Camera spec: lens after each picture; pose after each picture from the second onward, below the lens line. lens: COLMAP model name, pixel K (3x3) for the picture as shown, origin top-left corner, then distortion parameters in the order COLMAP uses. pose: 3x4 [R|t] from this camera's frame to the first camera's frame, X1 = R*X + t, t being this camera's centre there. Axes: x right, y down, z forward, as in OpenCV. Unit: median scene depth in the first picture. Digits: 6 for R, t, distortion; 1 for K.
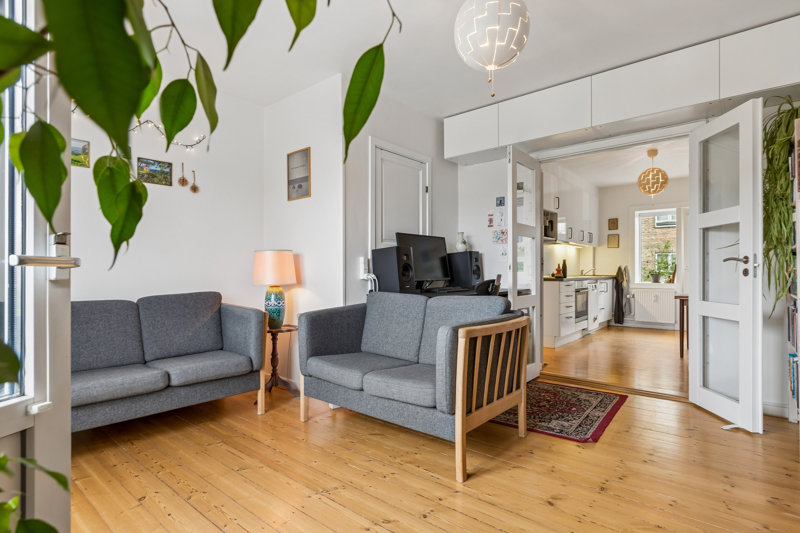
lens RADIAL K [[419.9, 0, 382.6], [0, 419.9, 278.6], [0, 0, 1]] dist [-0.020165, -0.000698]
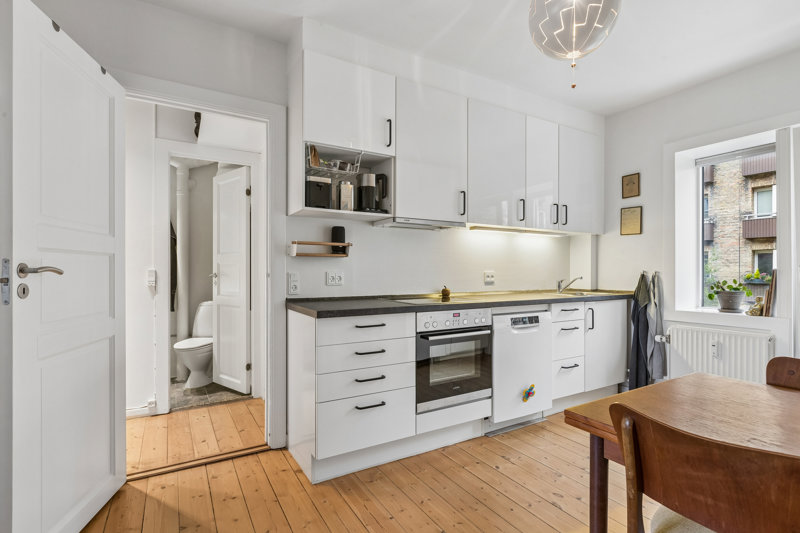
lens RADIAL K [[393.1, 0, 398.8], [0, 393.1, 272.6], [0, 0, 1]] dist [-0.003196, -0.001770]
pose [[0.950047, 0.004647, -0.312072, 0.450605], [-0.007377, 0.999944, -0.007566, -0.024999], [0.312019, 0.009490, 0.950028, 0.496508]]
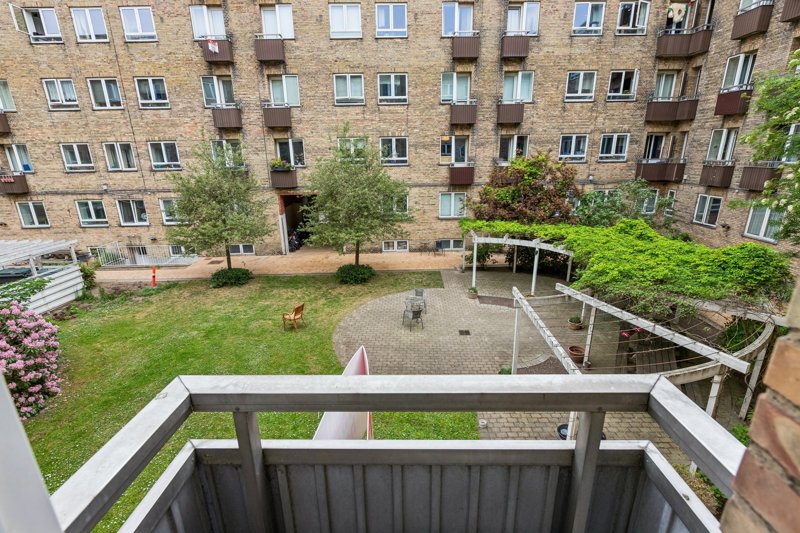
lens RADIAL K [[370.9, 0, 397.8], [0, 370.9, 264.0], [0, 0, 1]] dist [-0.003562, -0.000042]
pose [[0.771494, -0.194731, 0.605704, 0.715055], [0.018600, 0.958506, 0.284463, -0.078243], [-0.635965, -0.208195, 0.743104, 0.892539]]
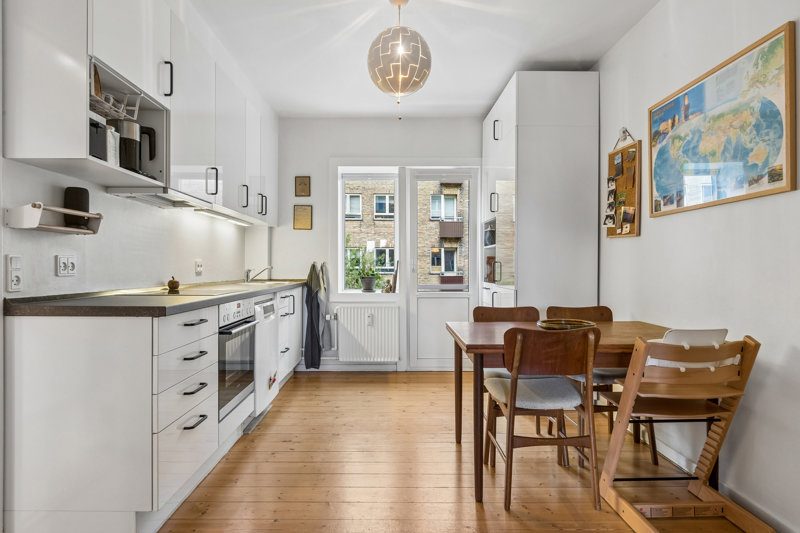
lens RADIAL K [[454.7, 0, 398.4], [0, 454.7, 265.6], [0, 0, 1]] dist [0.001259, 0.000758]
pose [[0.739878, 0.007230, 0.672702, 0.249968], [0.003321, 0.999891, -0.014399, -0.017571], [-0.672733, 0.012888, 0.739773, 0.485669]]
